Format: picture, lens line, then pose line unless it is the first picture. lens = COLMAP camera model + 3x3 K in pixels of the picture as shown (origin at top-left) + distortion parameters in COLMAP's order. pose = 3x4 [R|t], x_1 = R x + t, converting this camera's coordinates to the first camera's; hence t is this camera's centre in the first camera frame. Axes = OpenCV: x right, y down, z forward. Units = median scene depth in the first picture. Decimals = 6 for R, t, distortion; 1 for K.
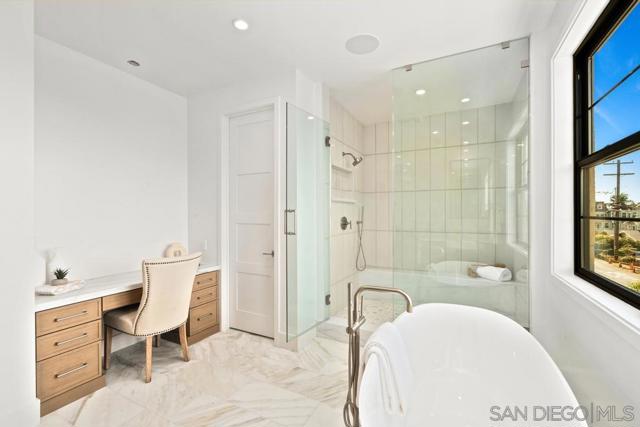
lens RADIAL K [[281.5, 0, 320.0], [0, 281.5, 213.5], [0, 0, 1]] dist [-0.023565, -0.000066]
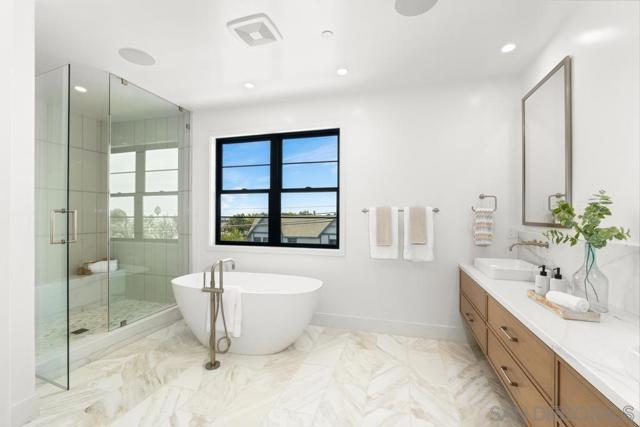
lens RADIAL K [[281.5, 0, 320.0], [0, 281.5, 213.5], [0, 0, 1]] dist [-0.023565, -0.000066]
pose [[-0.223829, 0.001712, 0.974627, -1.123439], [-0.002506, 0.999994, -0.002332, -0.013051], [-0.974625, -0.002964, -0.223824, 0.587597]]
